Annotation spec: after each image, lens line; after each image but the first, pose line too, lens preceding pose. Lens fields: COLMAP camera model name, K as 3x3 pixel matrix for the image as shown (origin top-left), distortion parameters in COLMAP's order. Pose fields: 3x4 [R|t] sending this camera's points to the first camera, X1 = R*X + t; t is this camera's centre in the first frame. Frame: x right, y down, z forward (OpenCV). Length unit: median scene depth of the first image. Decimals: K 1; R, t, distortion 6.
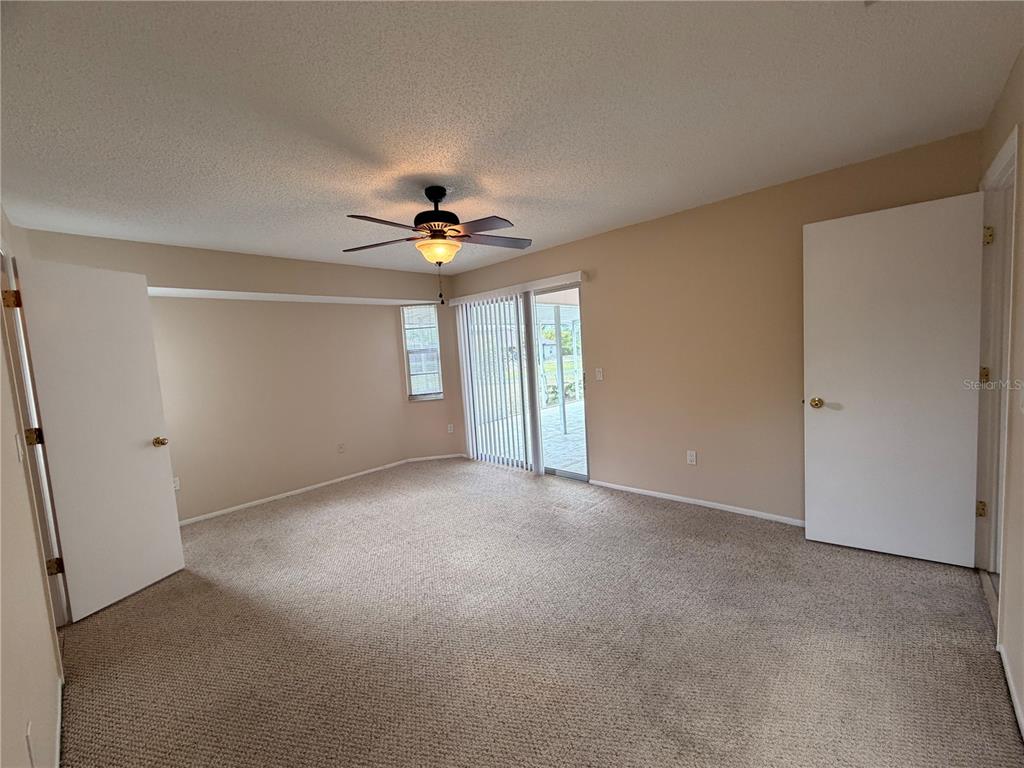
lens RADIAL K [[406.2, 0, 510.7], [0, 406.2, 384.2], [0, 0, 1]] dist [-0.002261, 0.000484]
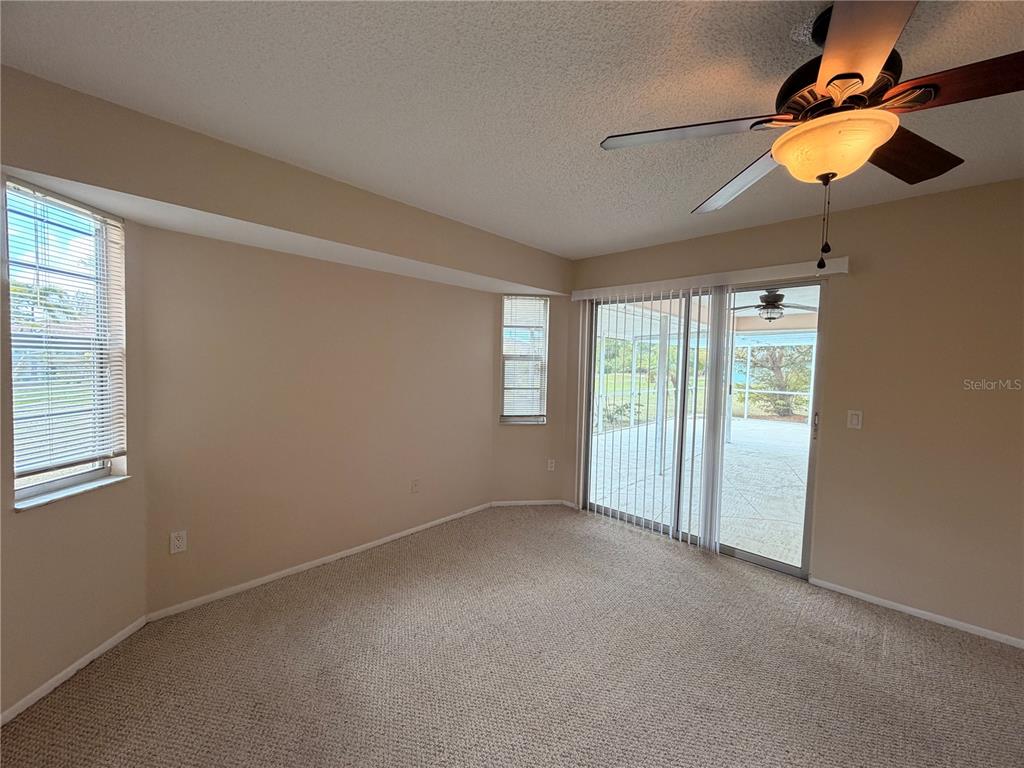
lens RADIAL K [[406.2, 0, 514.0], [0, 406.2, 386.0], [0, 0, 1]] dist [-0.002261, 0.000484]
pose [[0.995793, 0.090909, 0.011475, -0.266606], [-0.090566, 0.995511, -0.027504, -0.009084], [-0.013924, 0.026349, 0.999556, 0.288653]]
